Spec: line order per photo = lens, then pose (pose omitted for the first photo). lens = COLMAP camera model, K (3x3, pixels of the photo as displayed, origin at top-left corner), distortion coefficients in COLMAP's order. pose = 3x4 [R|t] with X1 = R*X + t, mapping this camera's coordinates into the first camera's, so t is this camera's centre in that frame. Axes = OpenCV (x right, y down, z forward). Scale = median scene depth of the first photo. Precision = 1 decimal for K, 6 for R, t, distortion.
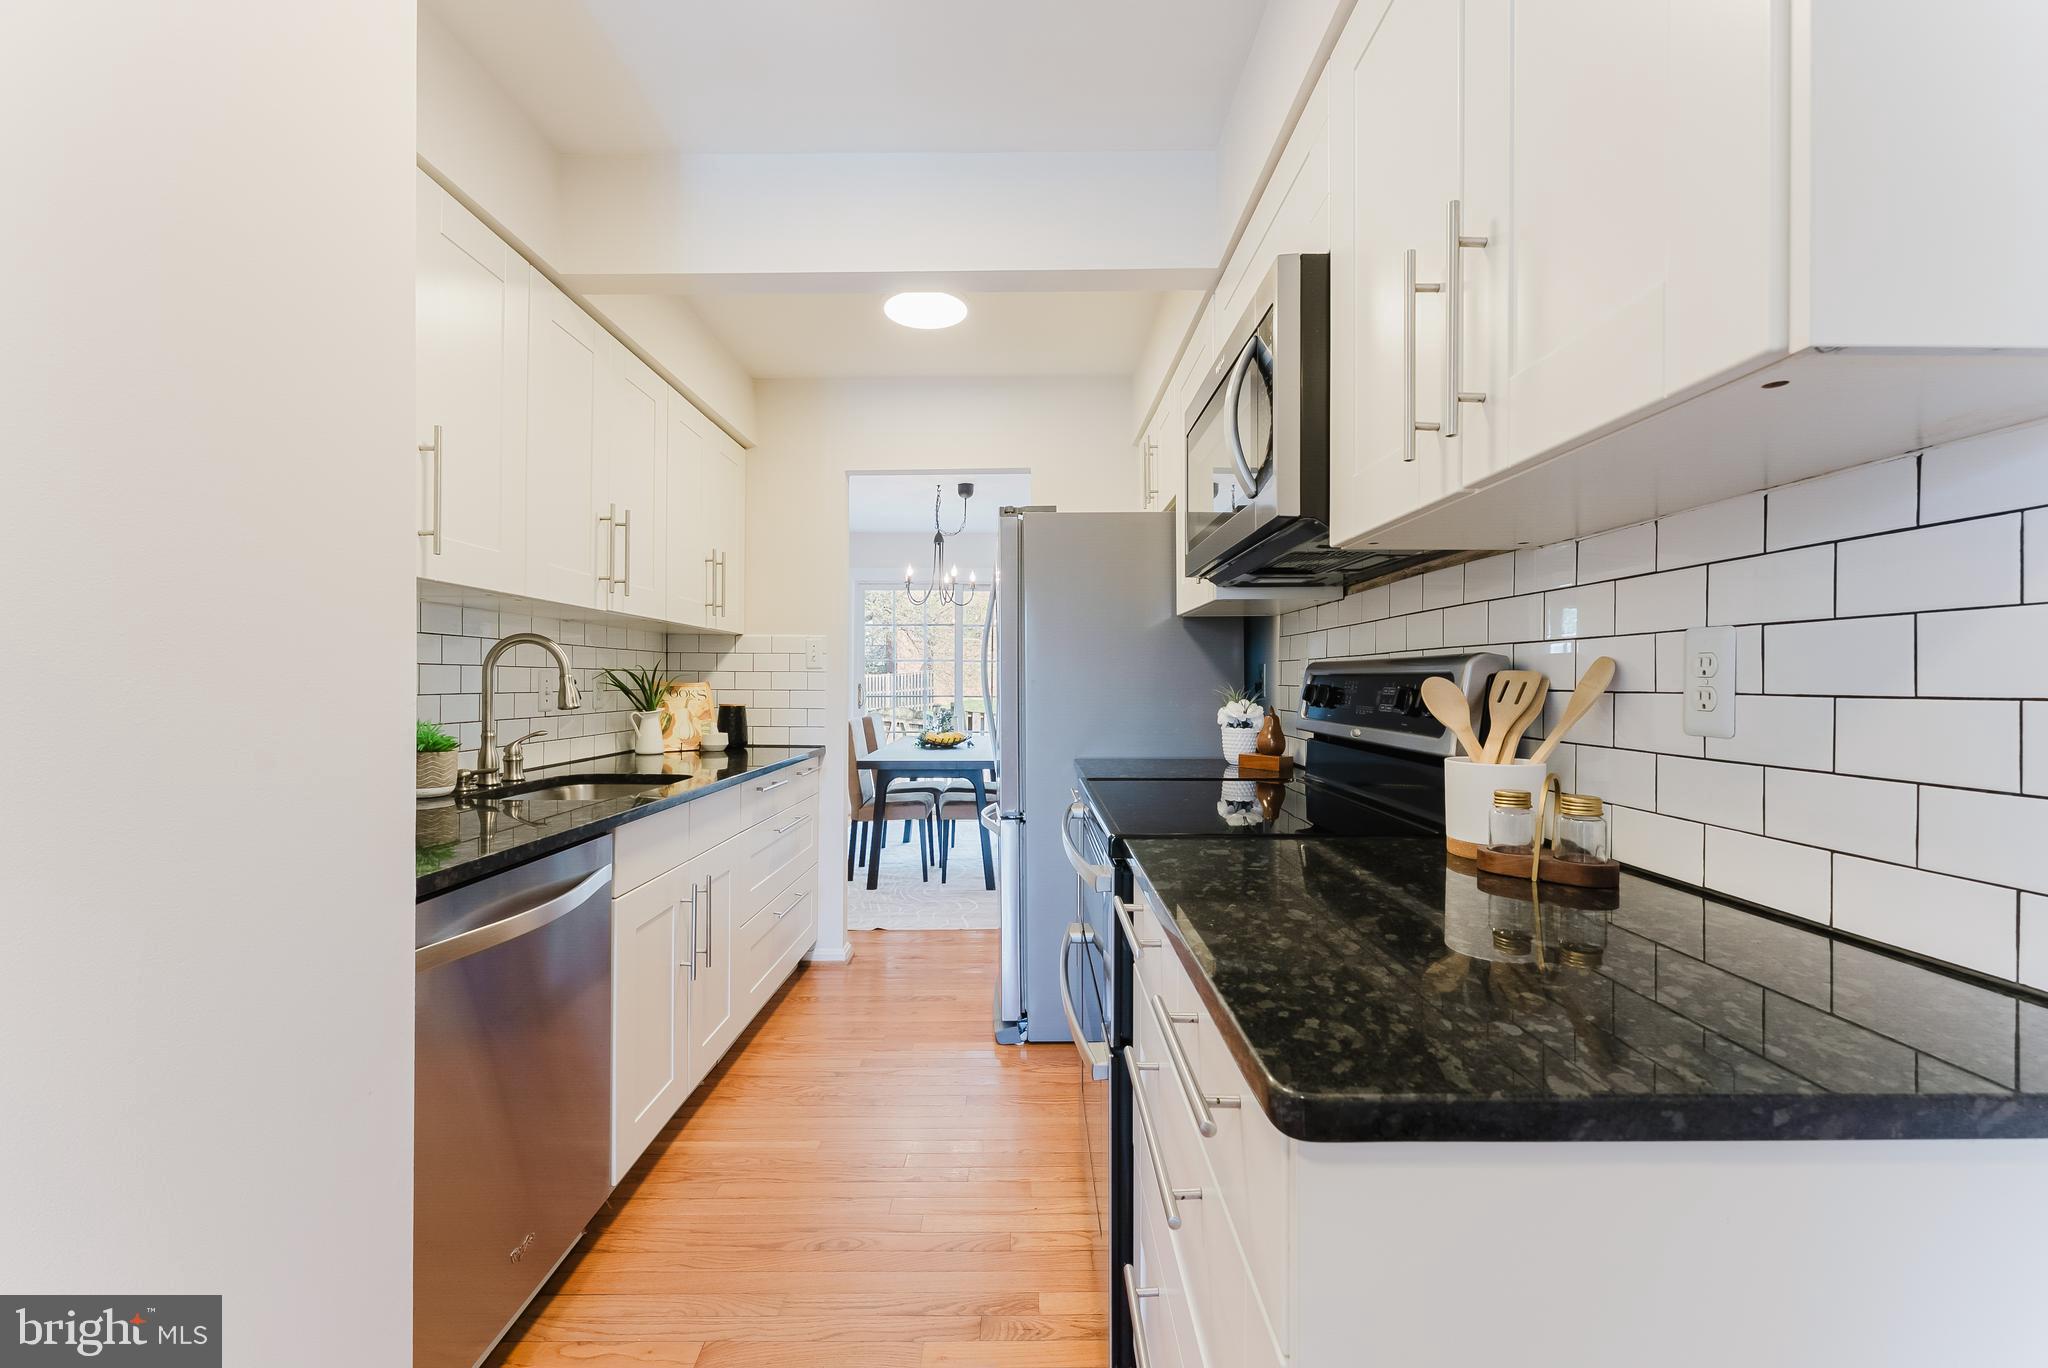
lens RADIAL K [[826.9, 0, 1019.7], [0, 826.9, 660.2], [0, 0, 1]] dist [-0.000156, 0.000007]
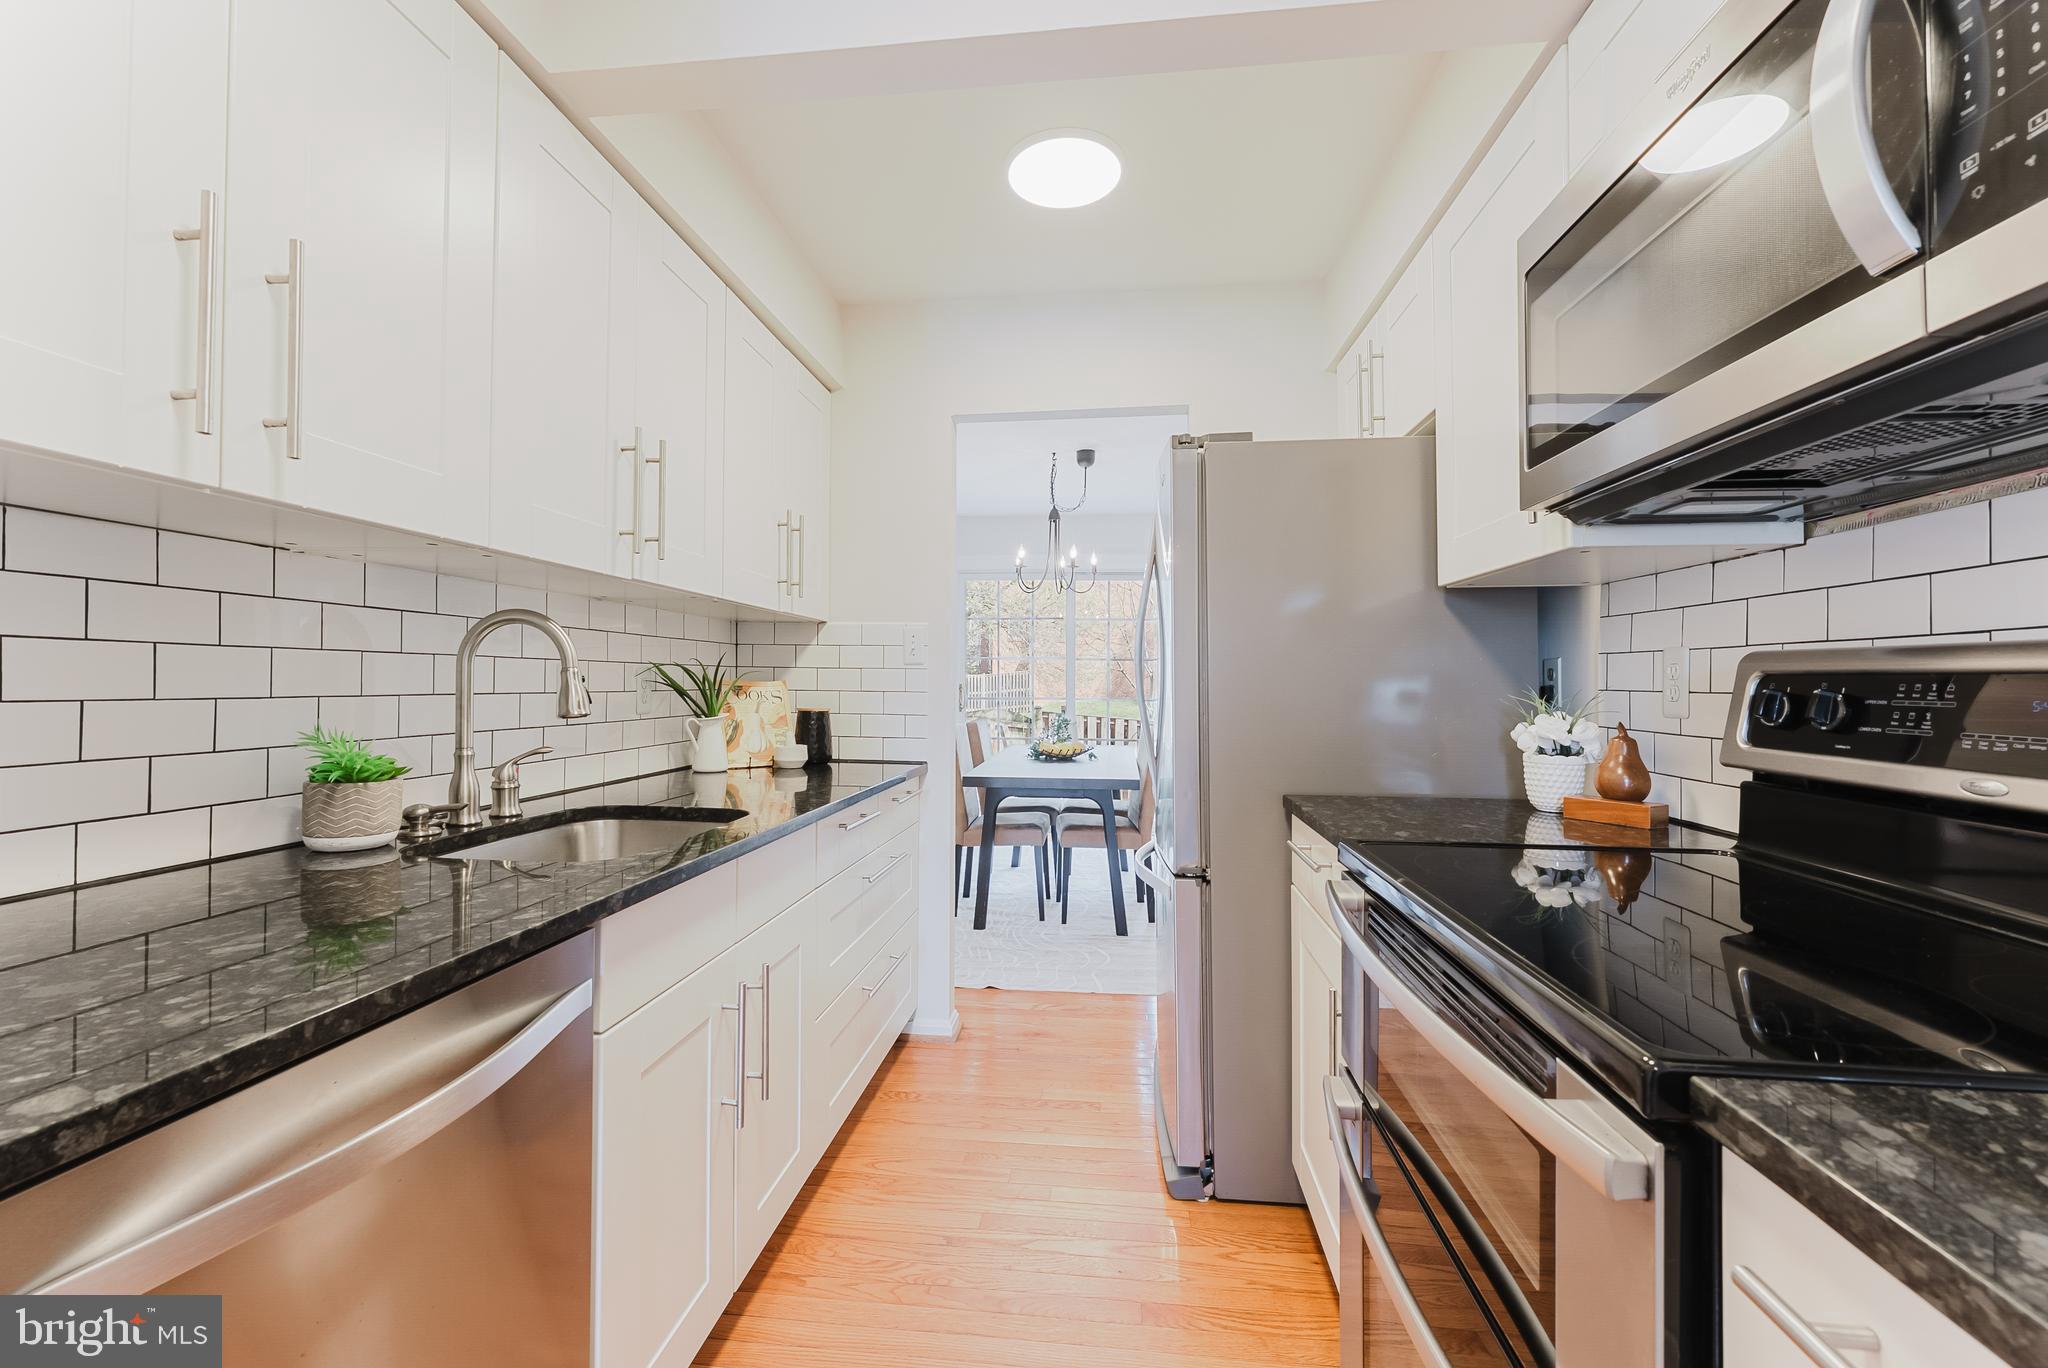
lens RADIAL K [[821.4, 0, 1016.0], [0, 821.4, 676.2], [0, 0, 1]] dist [-0.002090, 0.000042]
pose [[0.993508, 0.005069, -0.113646, -0.071052], [-0.003089, 0.999840, 0.017593, 0.007975], [0.113717, -0.017128, 0.993366, 0.264238]]
